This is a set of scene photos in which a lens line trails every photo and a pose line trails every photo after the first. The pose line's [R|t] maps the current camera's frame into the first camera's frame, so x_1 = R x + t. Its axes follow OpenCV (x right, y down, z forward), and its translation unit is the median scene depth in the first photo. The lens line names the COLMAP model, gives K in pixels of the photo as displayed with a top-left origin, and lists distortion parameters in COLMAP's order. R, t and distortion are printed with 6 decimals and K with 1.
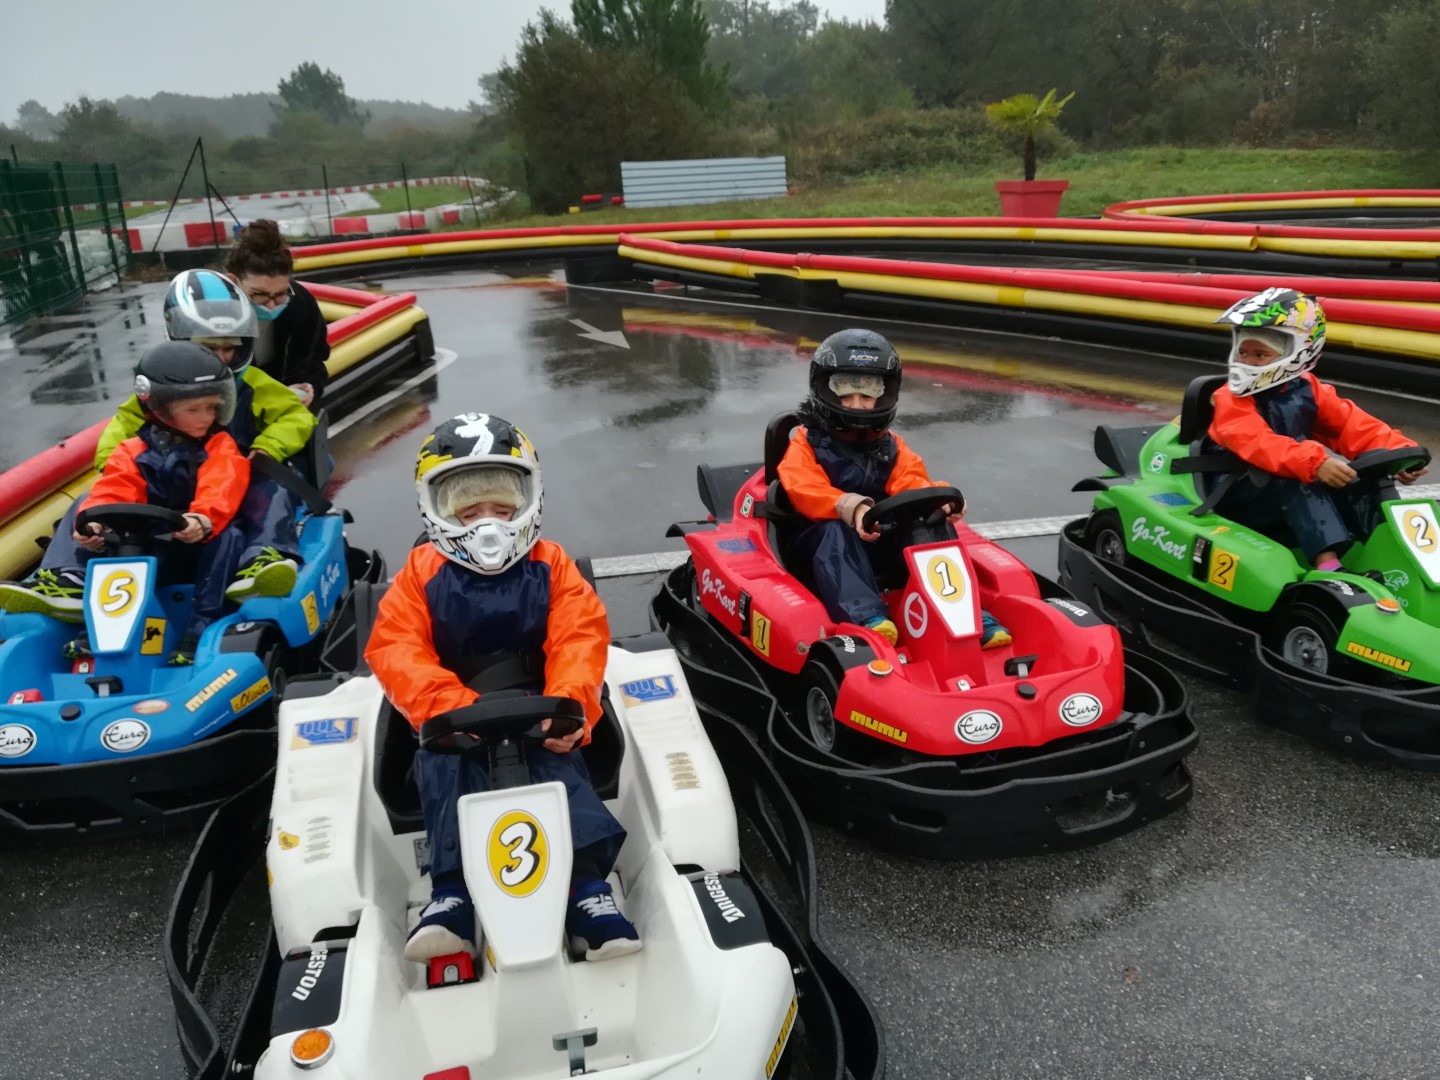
lens RADIAL K [[1178.4, 0, 720.0], [0, 1178.4, 540.0], [0, 0, 1]] dist [-0.077201, -0.001706]
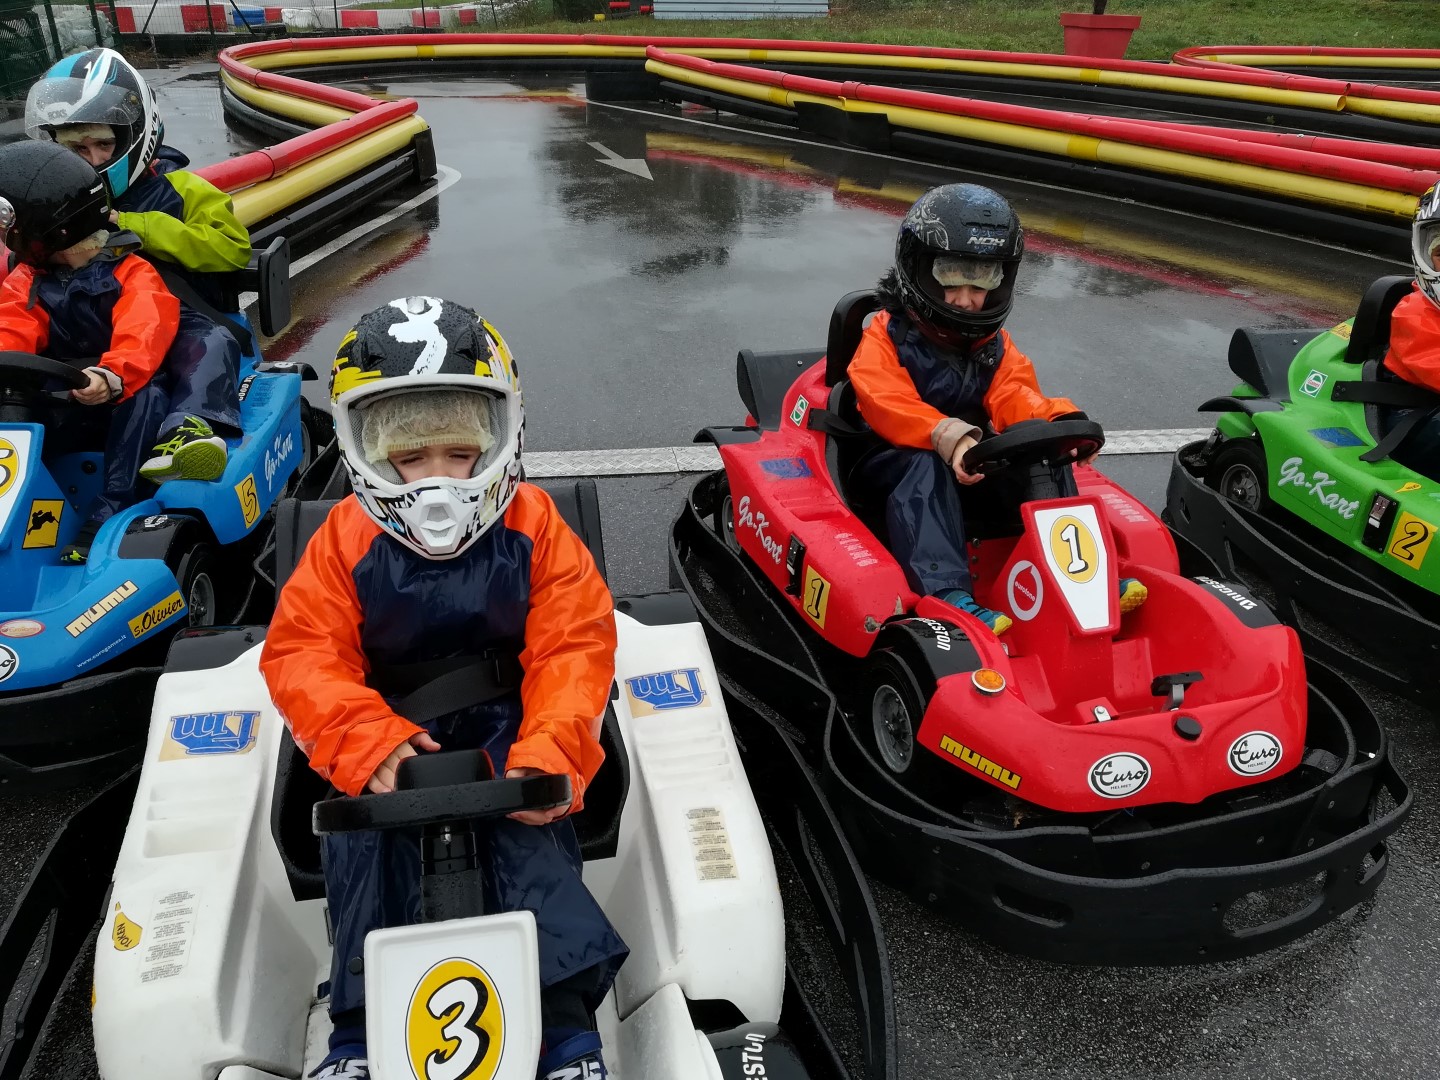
lens RADIAL K [[1102.9, 0, 720.0], [0, 1102.9, 540.0], [0, 0, 1]] dist [-0.002038, -0.045374]
pose [[0.997896, 0.064323, 0.008171, -0.031842], [-0.064809, 0.985594, 0.156222, -0.058145], [0.001996, -0.156423, 0.987688, 0.272734]]
